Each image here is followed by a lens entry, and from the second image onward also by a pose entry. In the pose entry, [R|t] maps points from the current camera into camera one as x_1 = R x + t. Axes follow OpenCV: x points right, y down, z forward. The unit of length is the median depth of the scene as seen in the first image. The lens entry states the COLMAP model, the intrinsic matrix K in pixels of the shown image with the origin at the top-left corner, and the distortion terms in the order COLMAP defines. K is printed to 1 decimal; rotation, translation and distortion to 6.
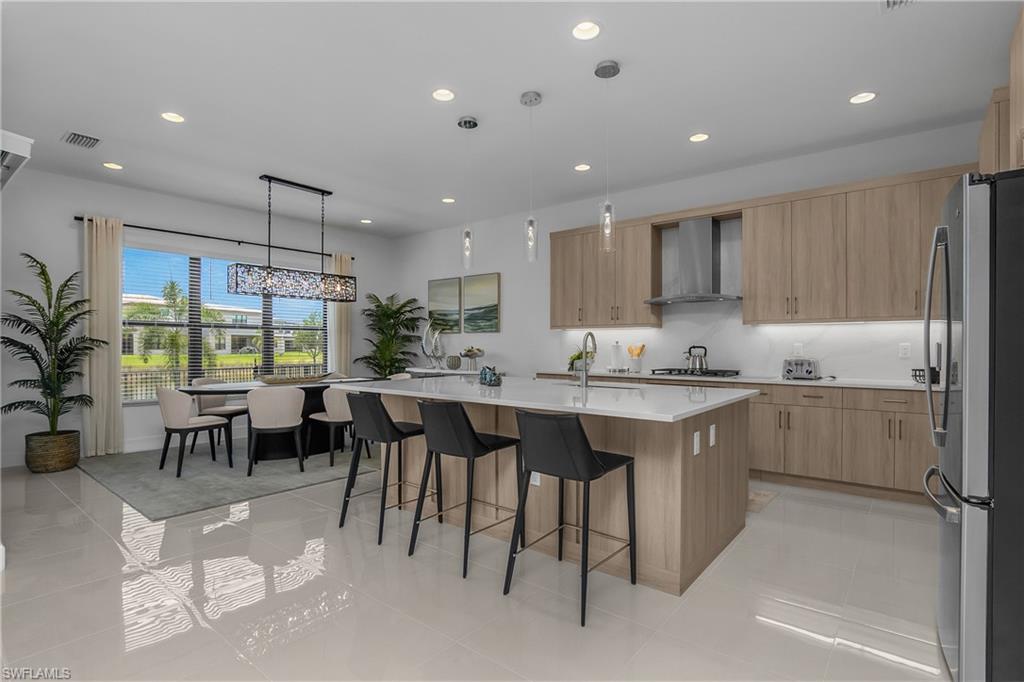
lens RADIAL K [[503.3, 0, 505.5], [0, 503.3, 342.3], [0, 0, 1]] dist [-0.013880, 0.000317]
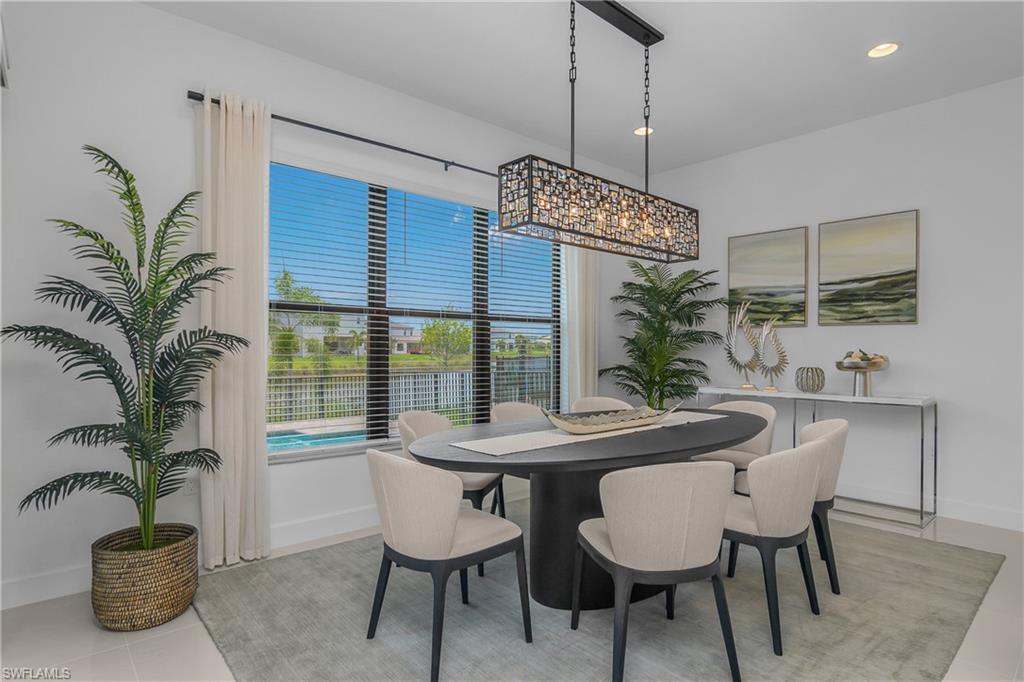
lens RADIAL K [[542.3, 0, 512.0], [0, 542.3, 341.0], [0, 0, 1]] dist [-0.022601, -0.000313]
pose [[0.987821, 0.000795, -0.155593, -0.444040], [-0.001651, 0.999984, -0.005371, 0.002654], [0.155586, 0.005563, 0.987807, 0.501741]]
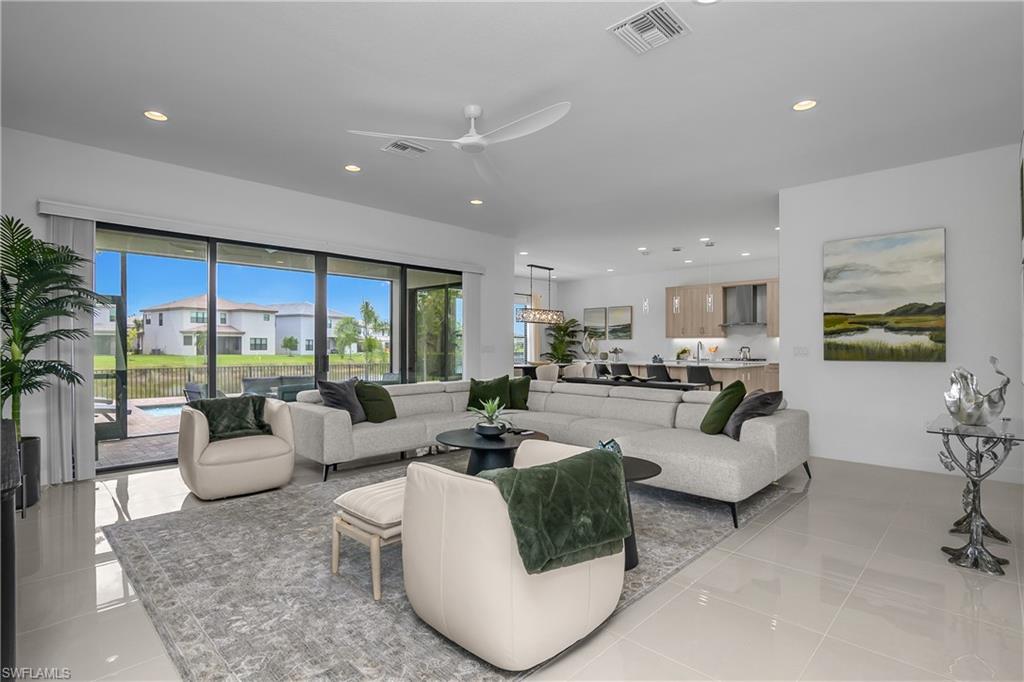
lens RADIAL K [[503.3, 0, 505.5], [0, 503.3, 342.3], [0, 0, 1]] dist [-0.013880, 0.000317]
pose [[0.995503, 0.001679, -0.094719, -0.376364], [-0.002141, 0.999986, -0.004785, 0.000224], [0.094710, 0.004967, 0.995493, -1.066529]]
